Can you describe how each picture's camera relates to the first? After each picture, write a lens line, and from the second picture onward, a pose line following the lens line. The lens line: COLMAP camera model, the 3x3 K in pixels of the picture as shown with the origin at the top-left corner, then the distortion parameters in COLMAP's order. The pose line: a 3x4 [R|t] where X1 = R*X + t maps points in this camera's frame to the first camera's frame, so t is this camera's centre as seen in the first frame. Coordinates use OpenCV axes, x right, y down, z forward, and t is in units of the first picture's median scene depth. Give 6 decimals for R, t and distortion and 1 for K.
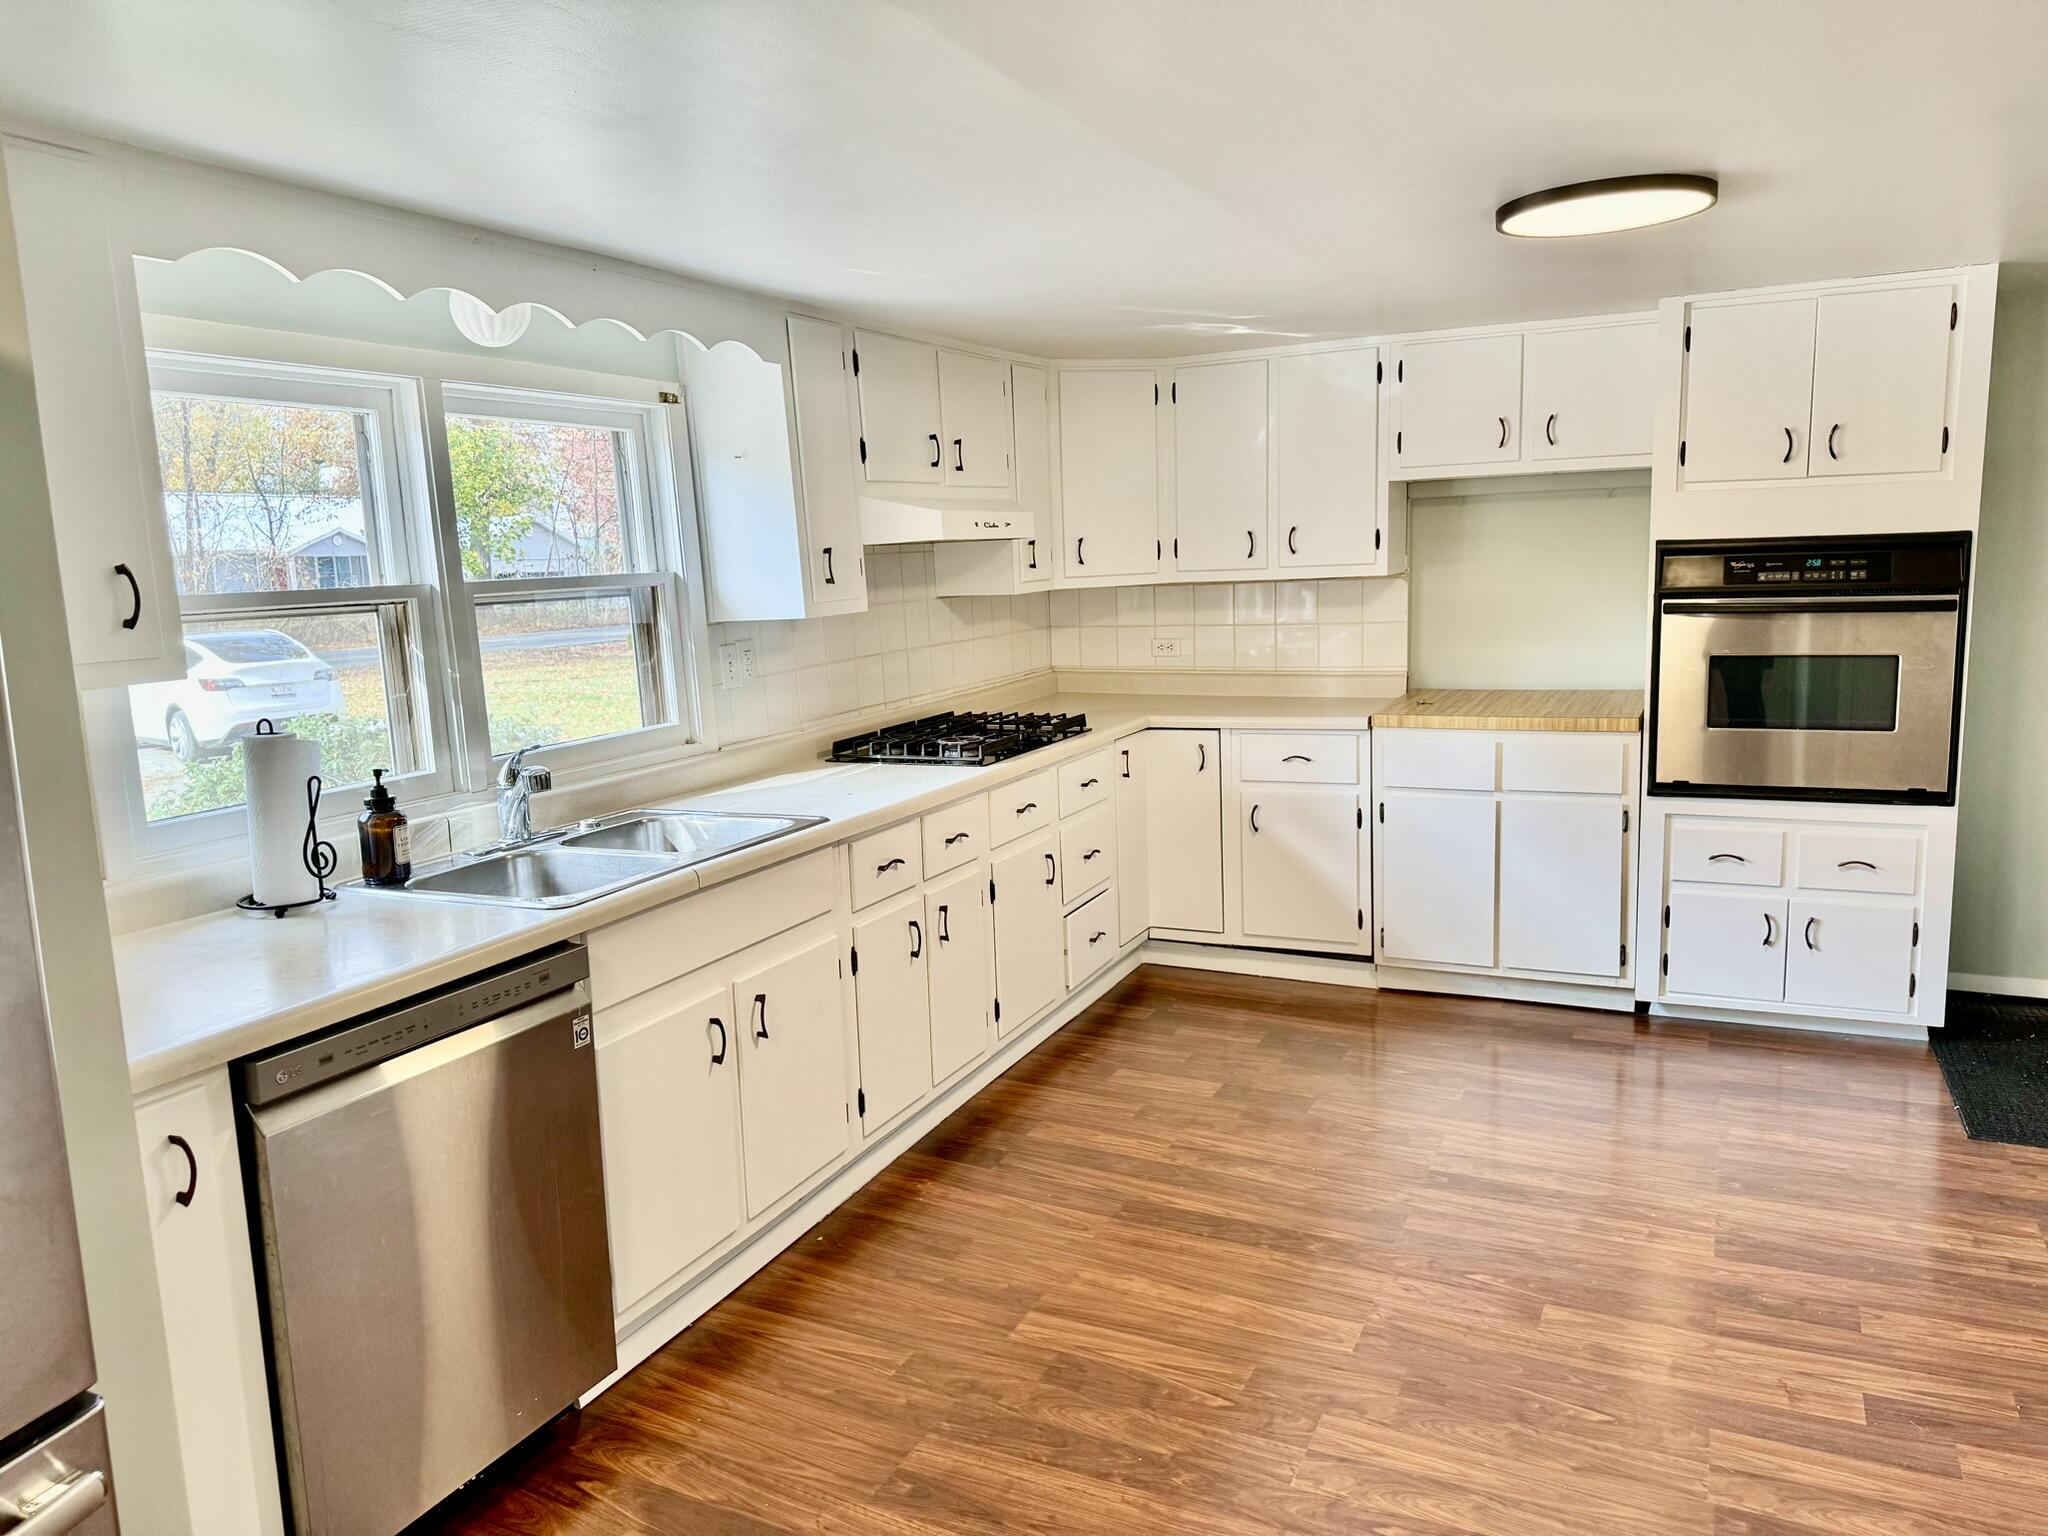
lens RADIAL K [[1440.1, 0, 1024.0], [0, 1440.1, 768.0], [0, 0, 1]] dist [0.093187, -0.141277]
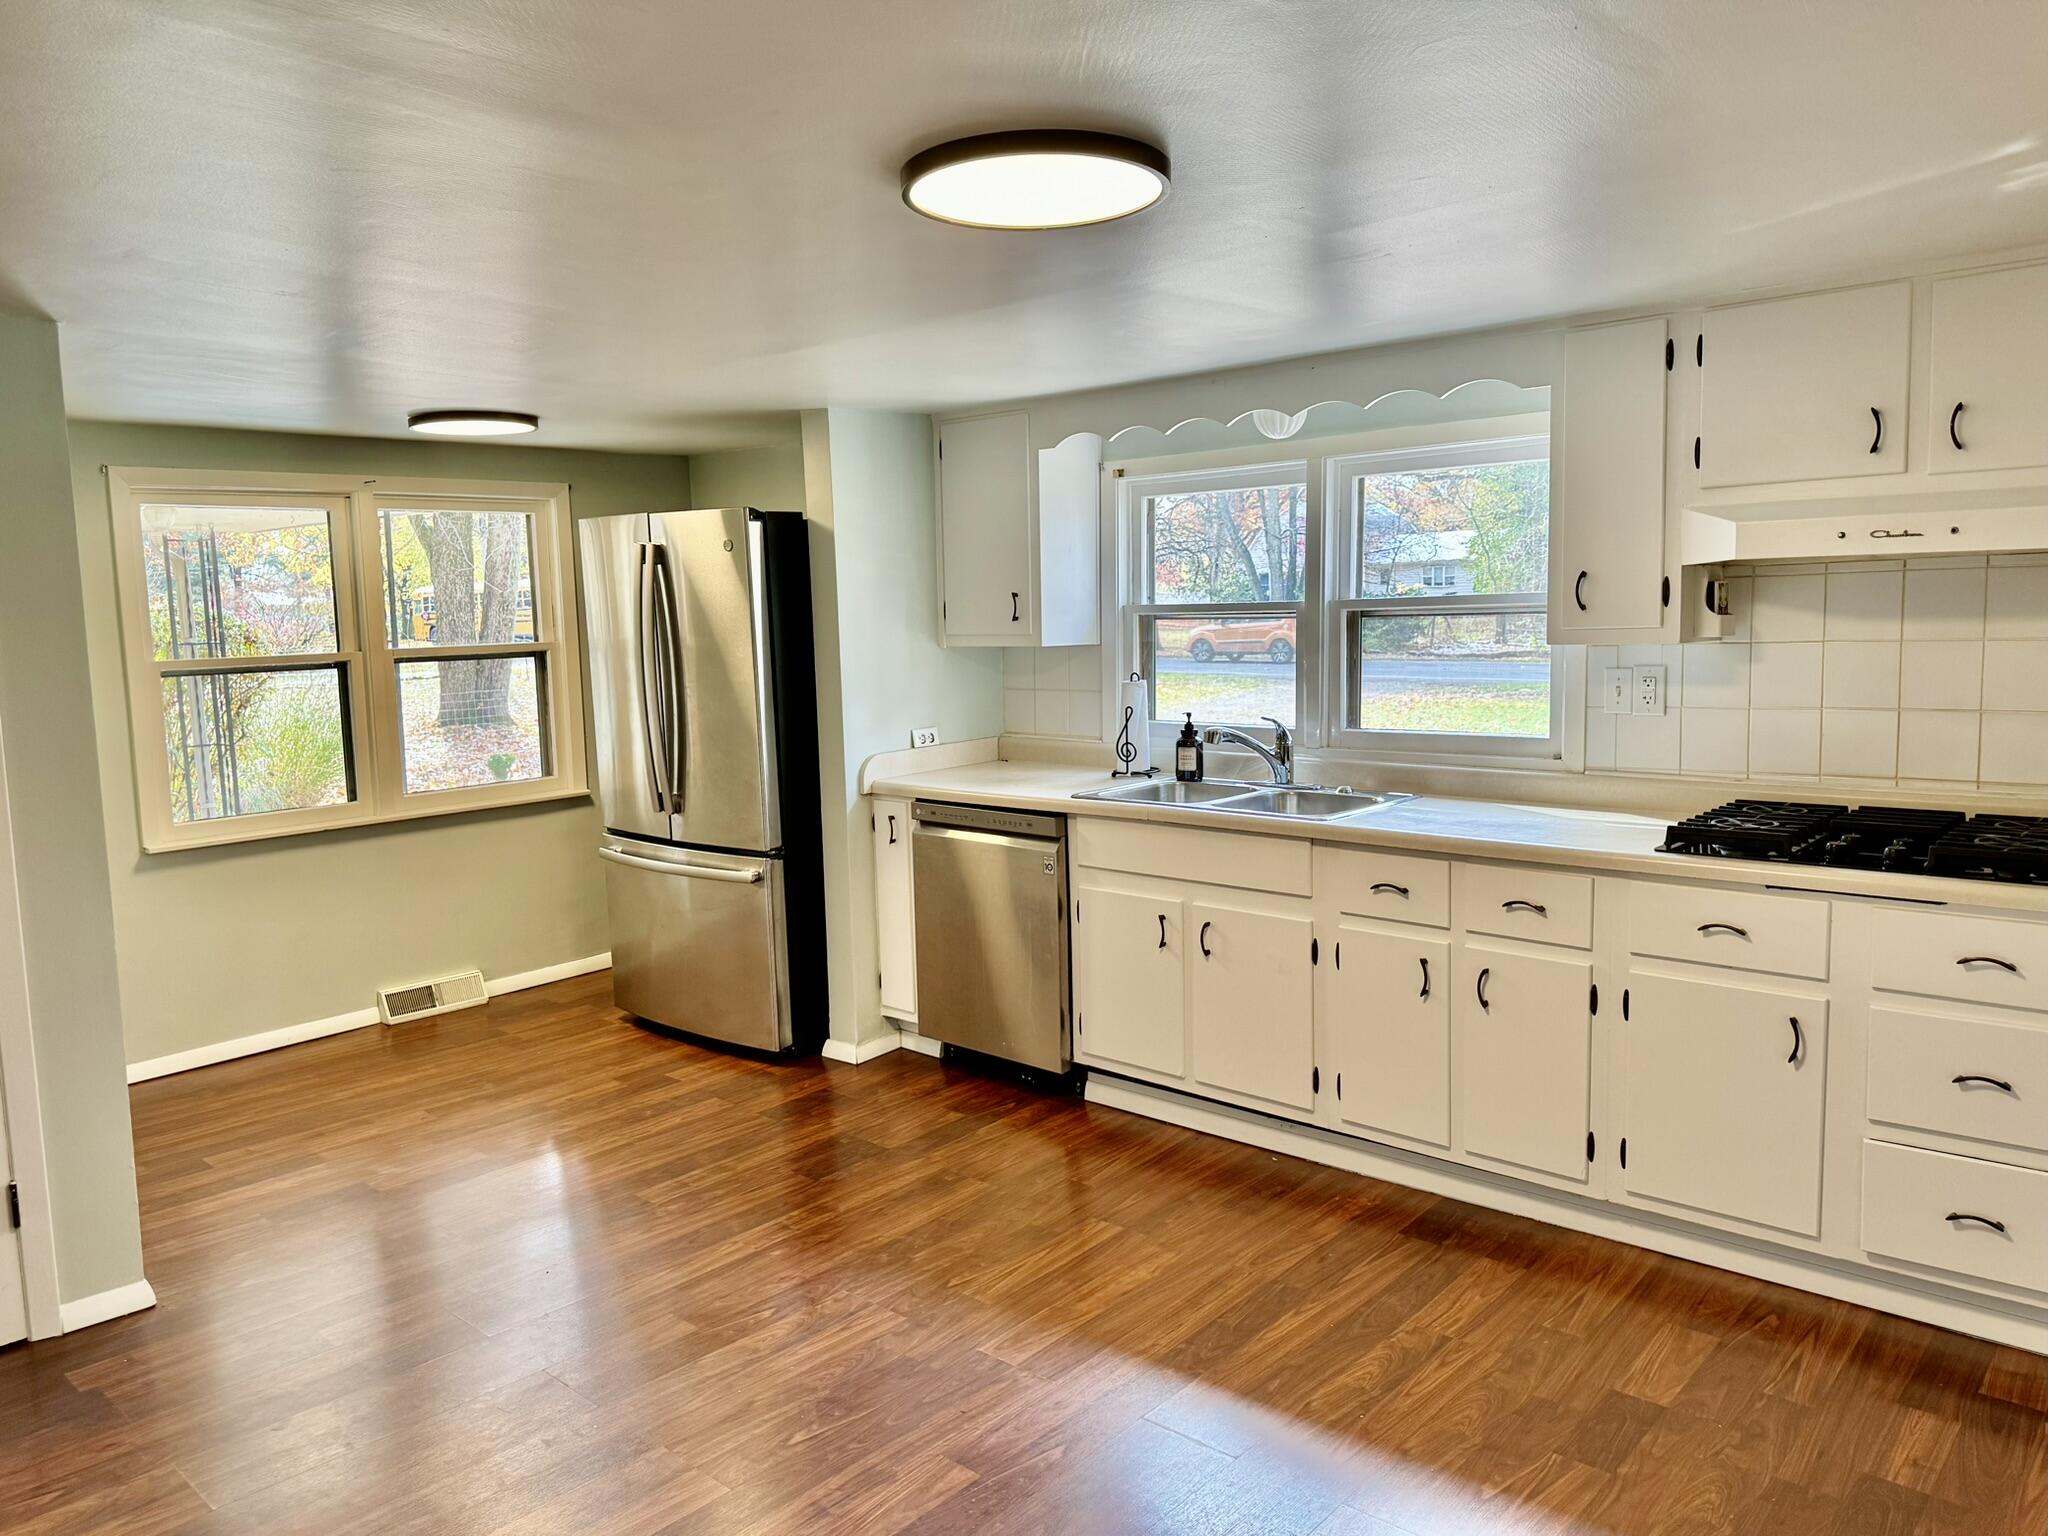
lens RADIAL K [[1440.1, 0, 1024.0], [0, 1440.1, 768.0], [0, 0, 1]] dist [0.093187, -0.141277]
pose [[-0.284276, 0.154830, -0.946158, 1.016673], [-0.105408, 0.975844, 0.191357, -0.200564], [0.952930, 0.154131, -0.261089, 1.085191]]
